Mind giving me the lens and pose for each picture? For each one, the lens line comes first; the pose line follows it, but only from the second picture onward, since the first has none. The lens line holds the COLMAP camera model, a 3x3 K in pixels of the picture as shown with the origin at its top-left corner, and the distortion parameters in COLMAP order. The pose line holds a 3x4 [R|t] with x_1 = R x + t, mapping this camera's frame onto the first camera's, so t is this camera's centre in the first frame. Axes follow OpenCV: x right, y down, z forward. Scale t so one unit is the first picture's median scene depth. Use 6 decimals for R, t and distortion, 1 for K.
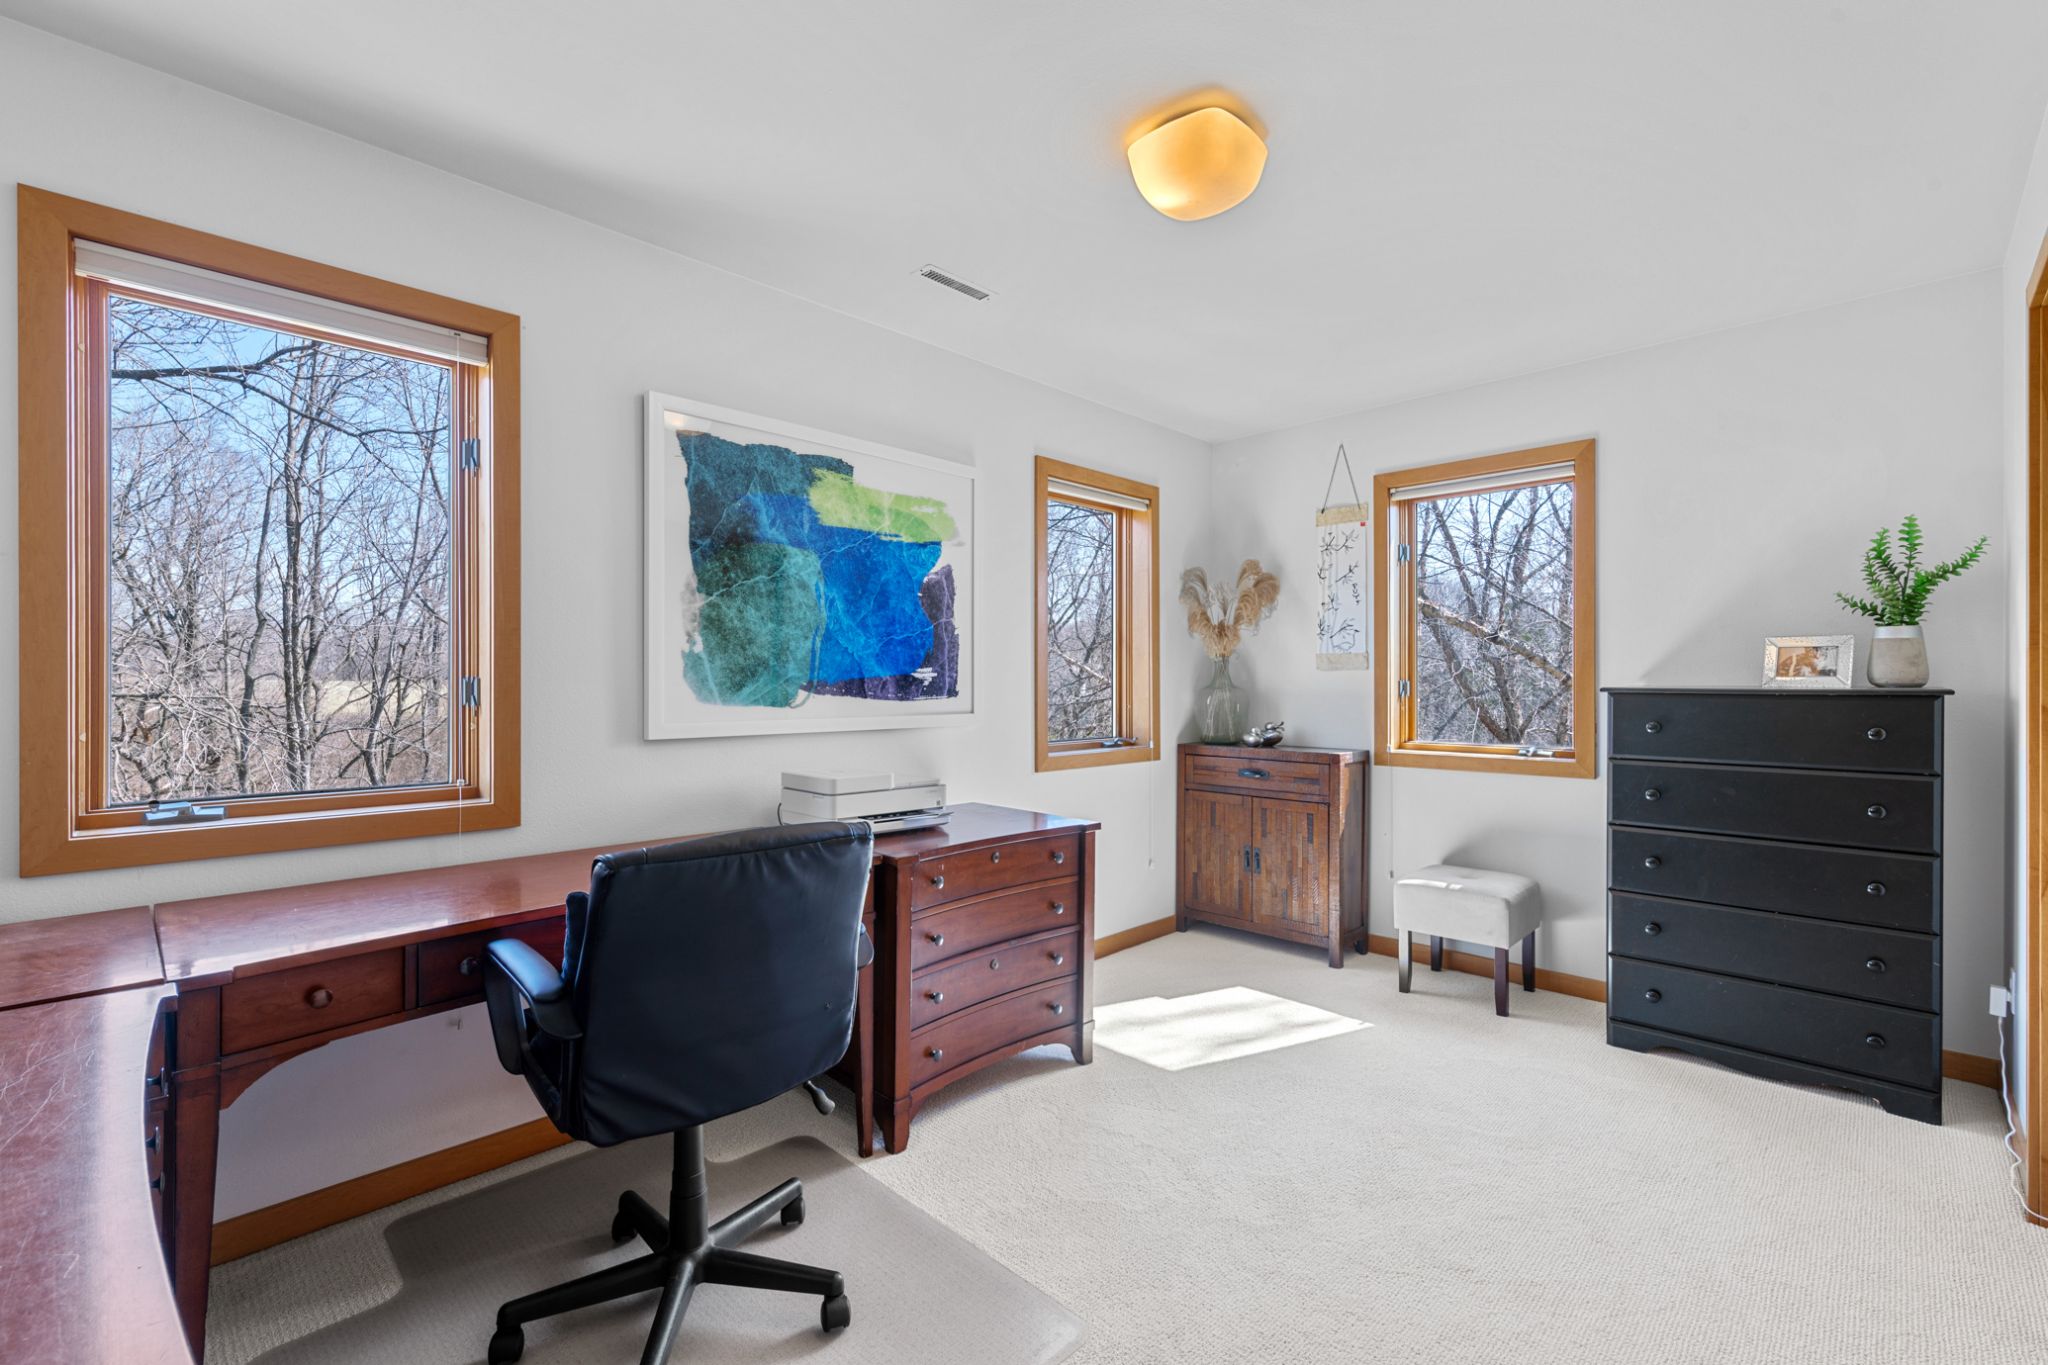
lens RADIAL K [[888.2, 0, 1023.8], [0, 888.2, 680.2], [0, 0, 1]] dist [0.000721, -0.000743]
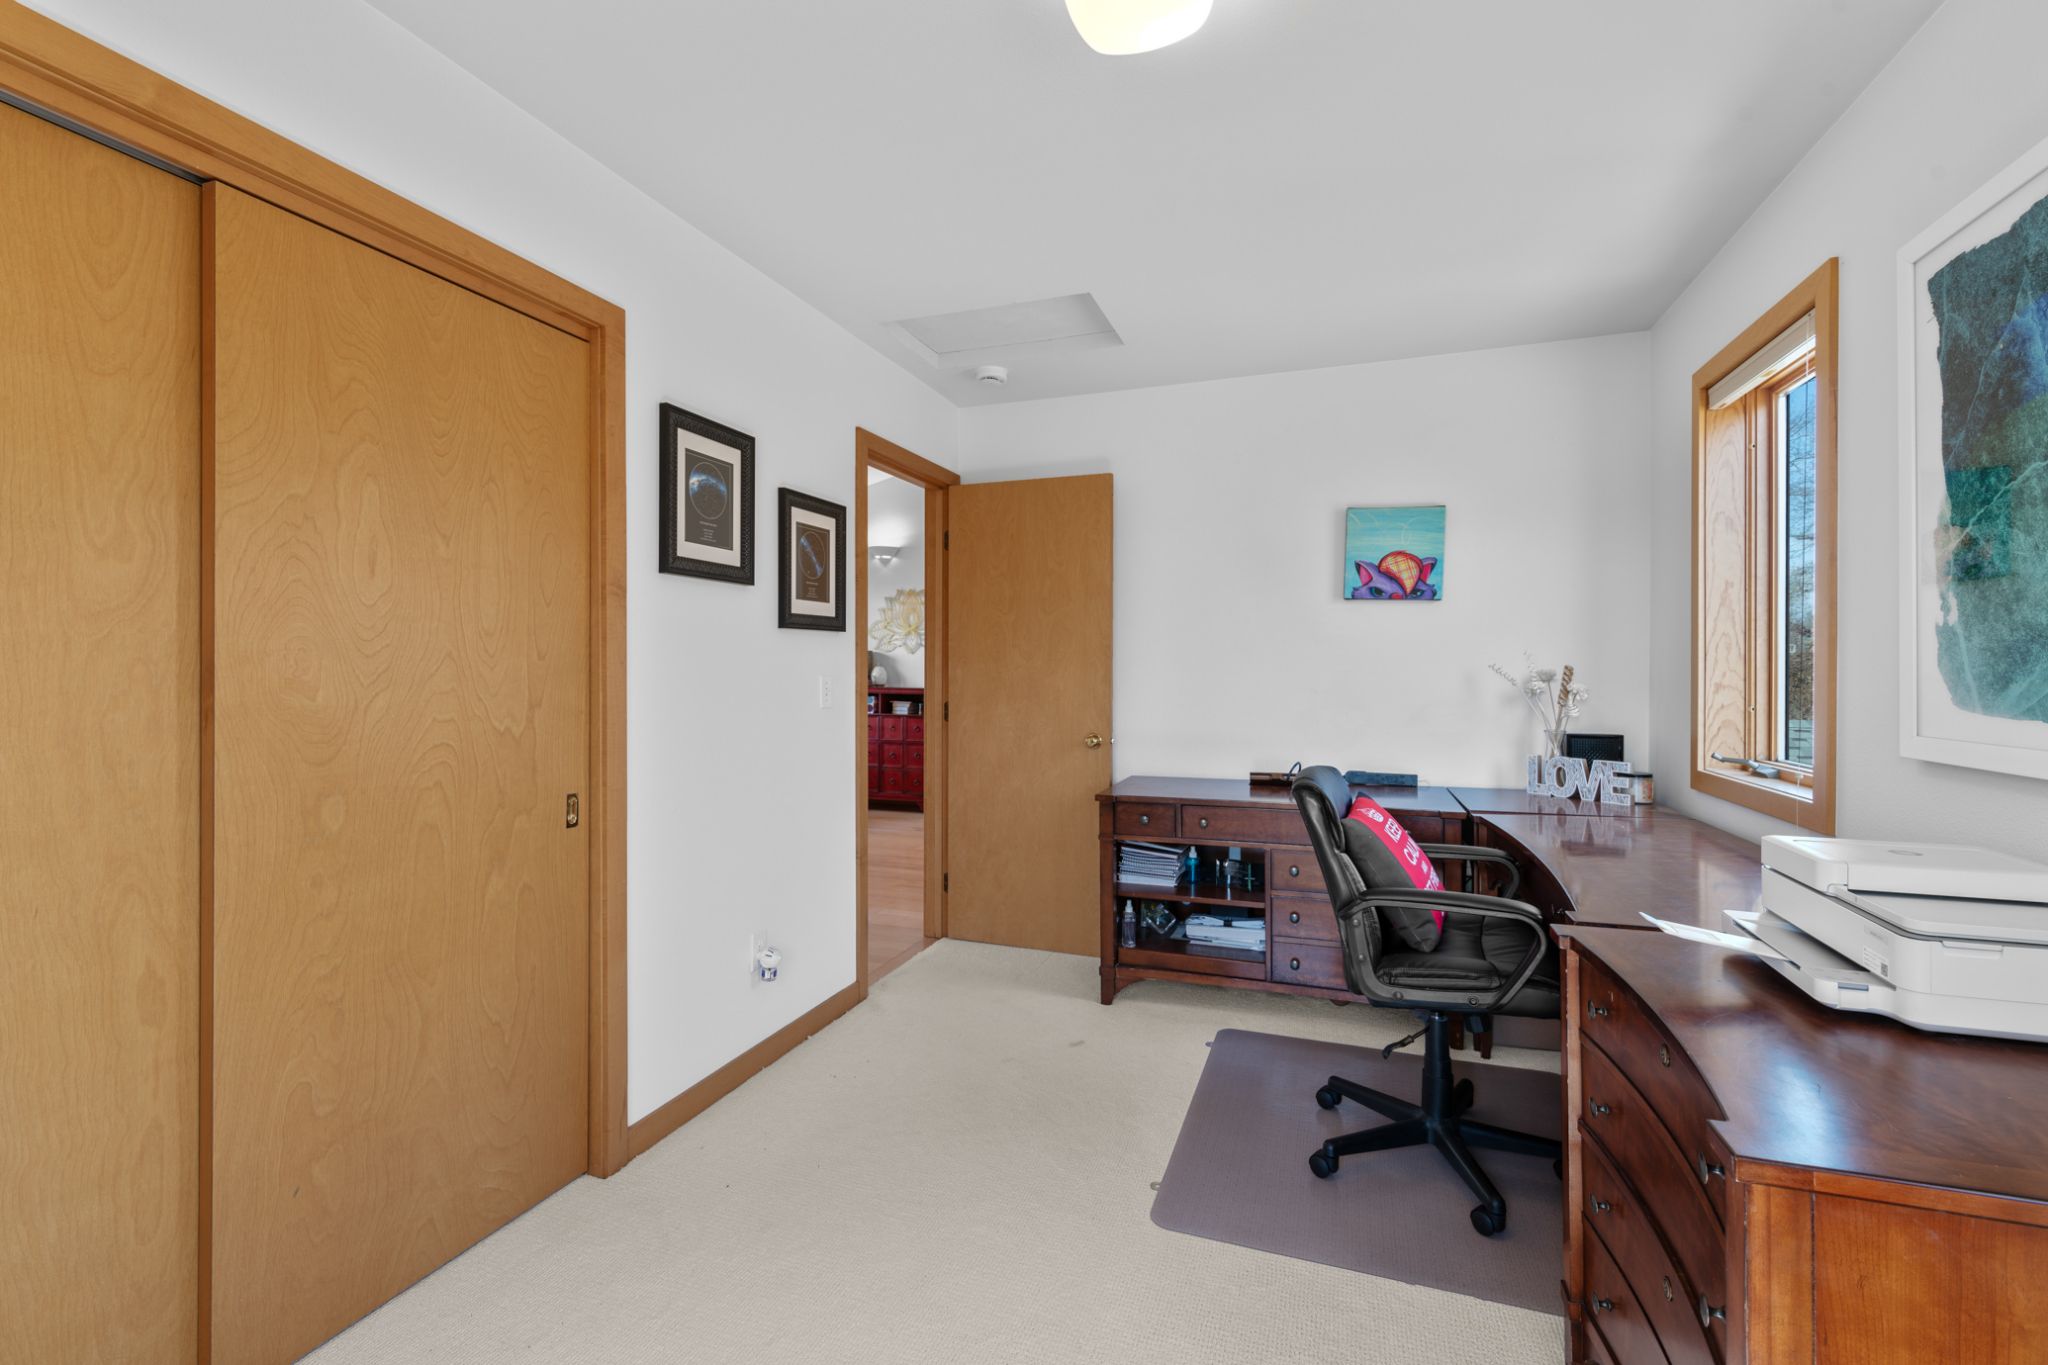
lens RADIAL K [[888.2, 0, 1024.5], [0, 888.2, 674.4], [0, 0, 1]] dist [0.000721, -0.000743]
pose [[-0.899592, 0.001593, -0.436728, 0.465101], [0.000265, 0.999995, 0.003102, 0.000747], [0.436731, 0.002675, -0.899588, 1.259670]]
